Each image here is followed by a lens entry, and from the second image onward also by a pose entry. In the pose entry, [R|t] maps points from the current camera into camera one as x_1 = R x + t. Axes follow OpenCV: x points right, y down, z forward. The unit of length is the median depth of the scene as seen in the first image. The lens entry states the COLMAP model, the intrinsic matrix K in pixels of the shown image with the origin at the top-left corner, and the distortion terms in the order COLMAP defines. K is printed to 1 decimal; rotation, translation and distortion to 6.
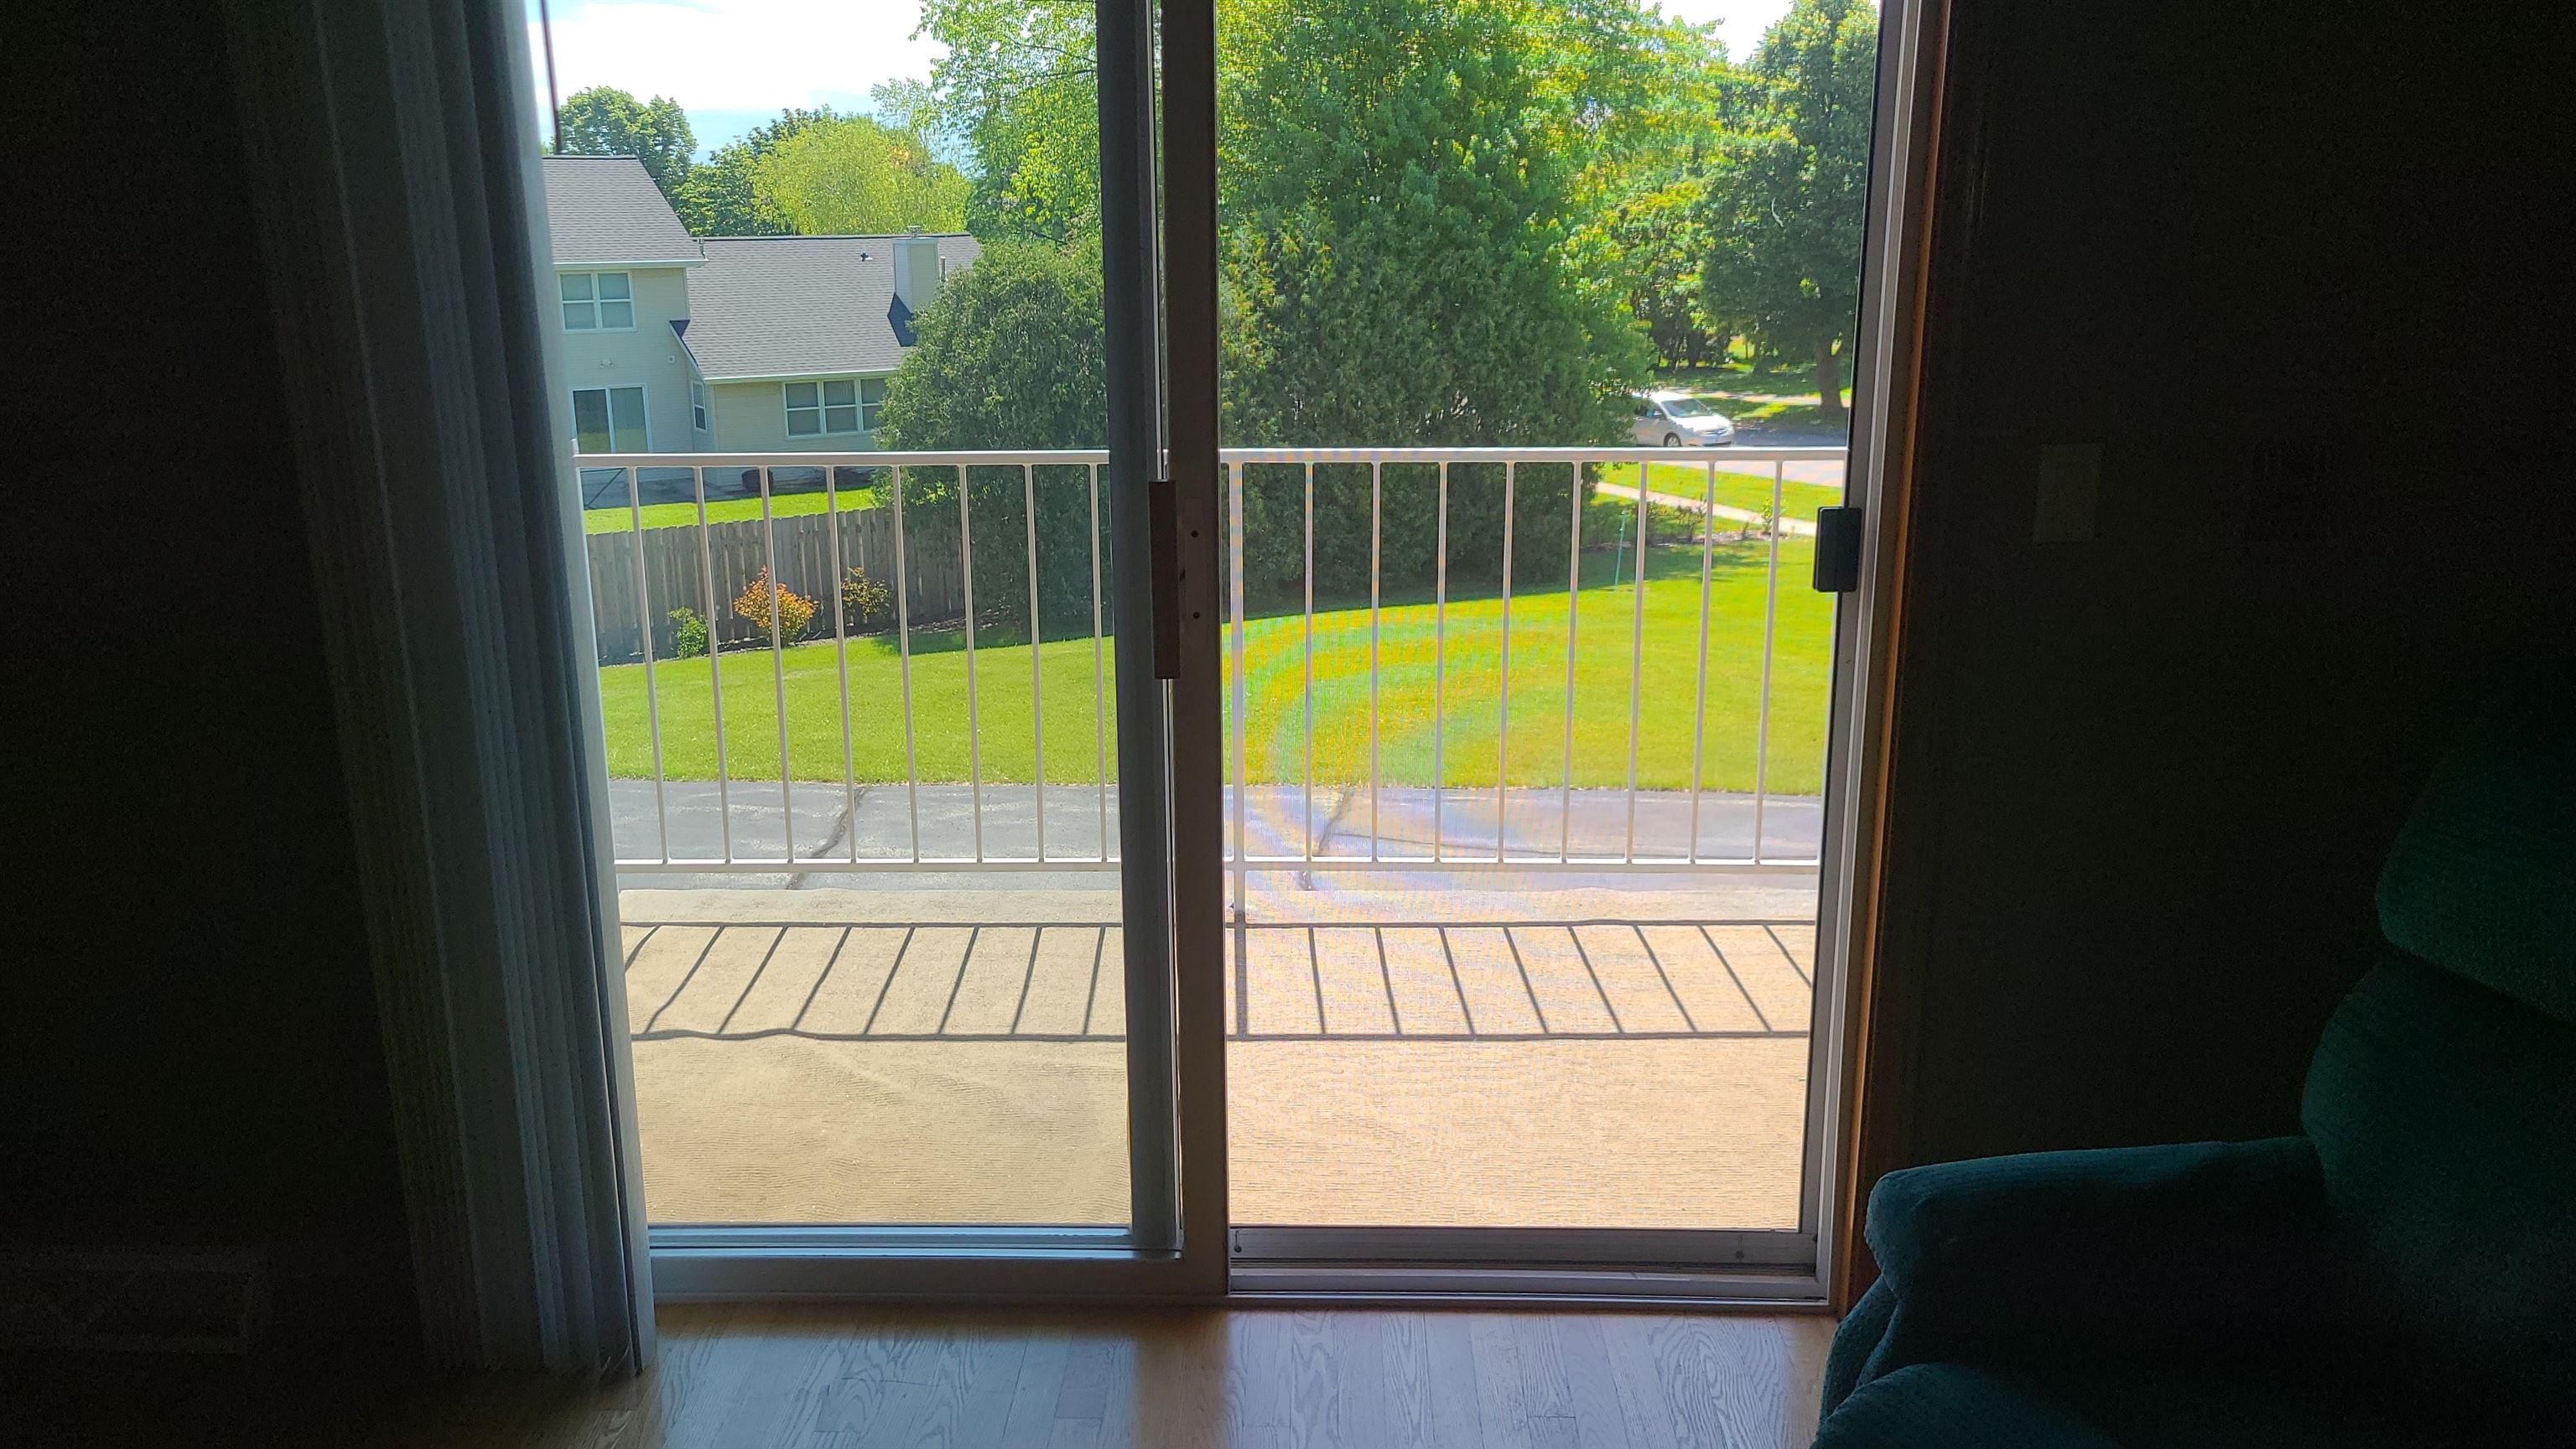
lens RADIAL K [[1937.4, 0, 1290.2], [0, 1937.4, 709.1], [0, 0, 1]] dist [0.035625, -0.023076]
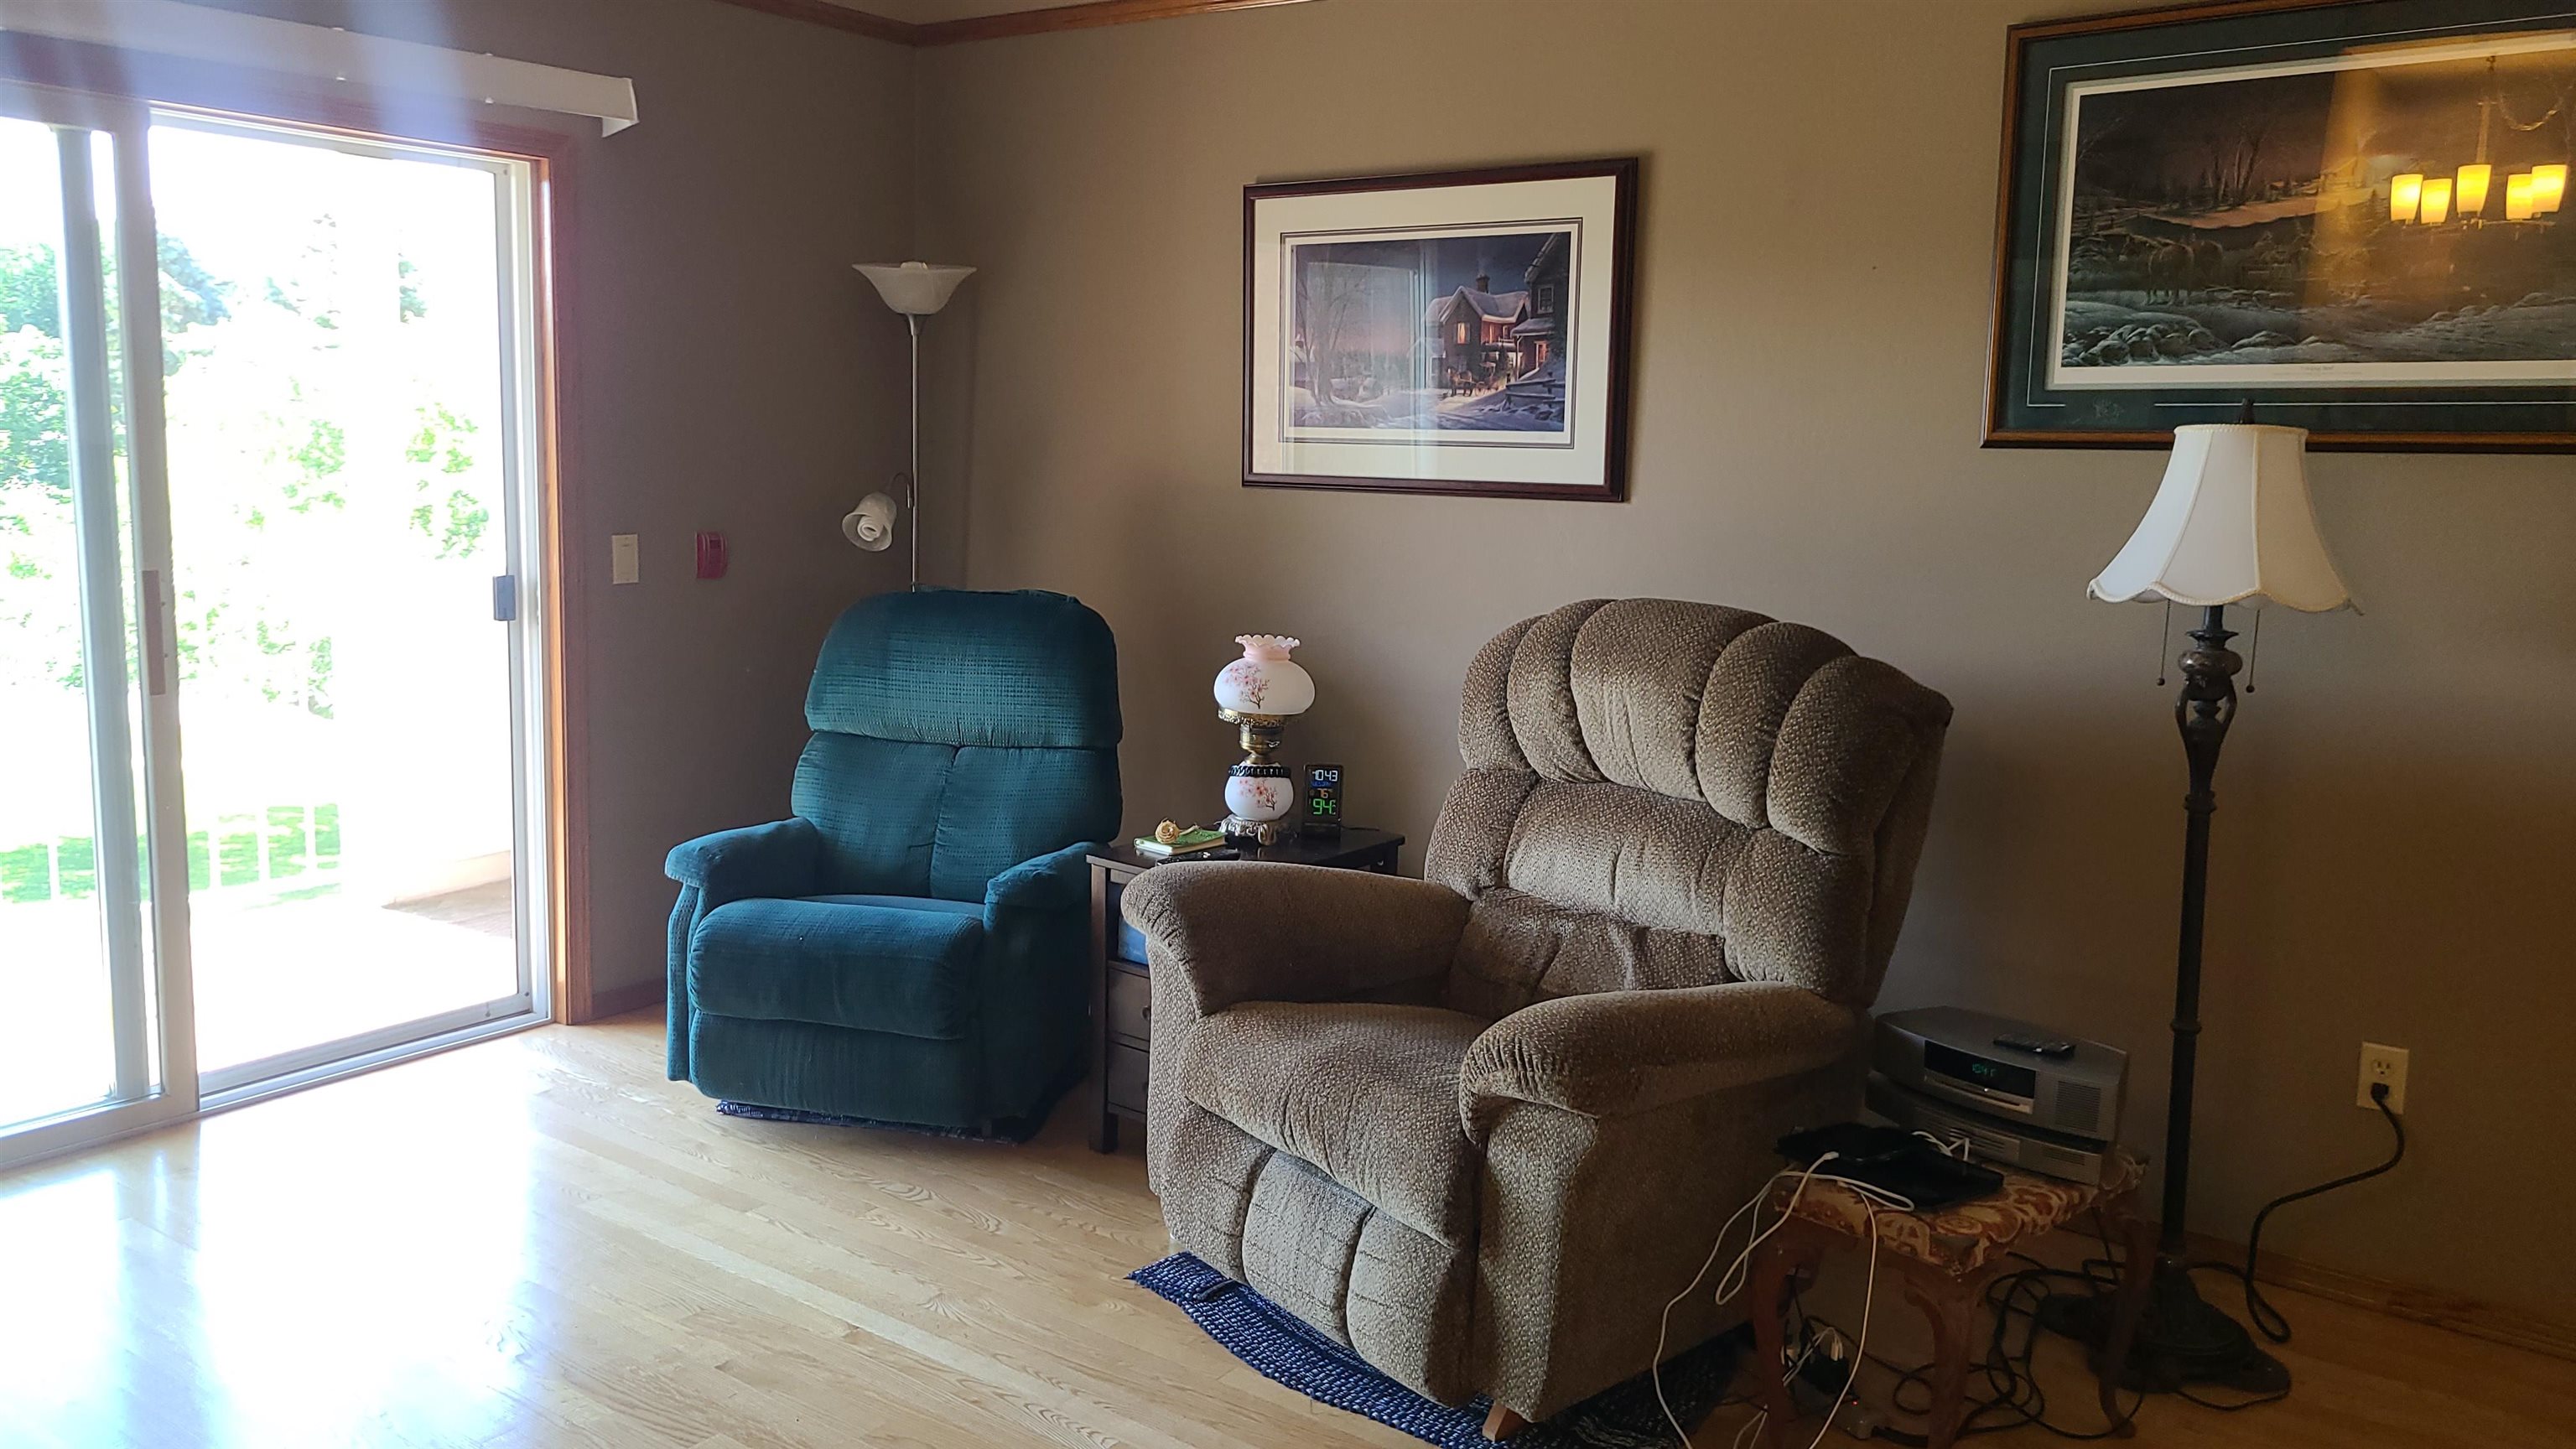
lens RADIAL K [[1937.4, 0, 1285.5], [0, 1937.4, 719.2], [0, 0, 1]] dist [0.035625, -0.023076]
pose [[0.546020, -0.100441, 0.831729, -1.013123], [0.186501, 0.982447, -0.003793, 0.207005], [-0.816750, 0.157189, 0.555168, -0.732873]]
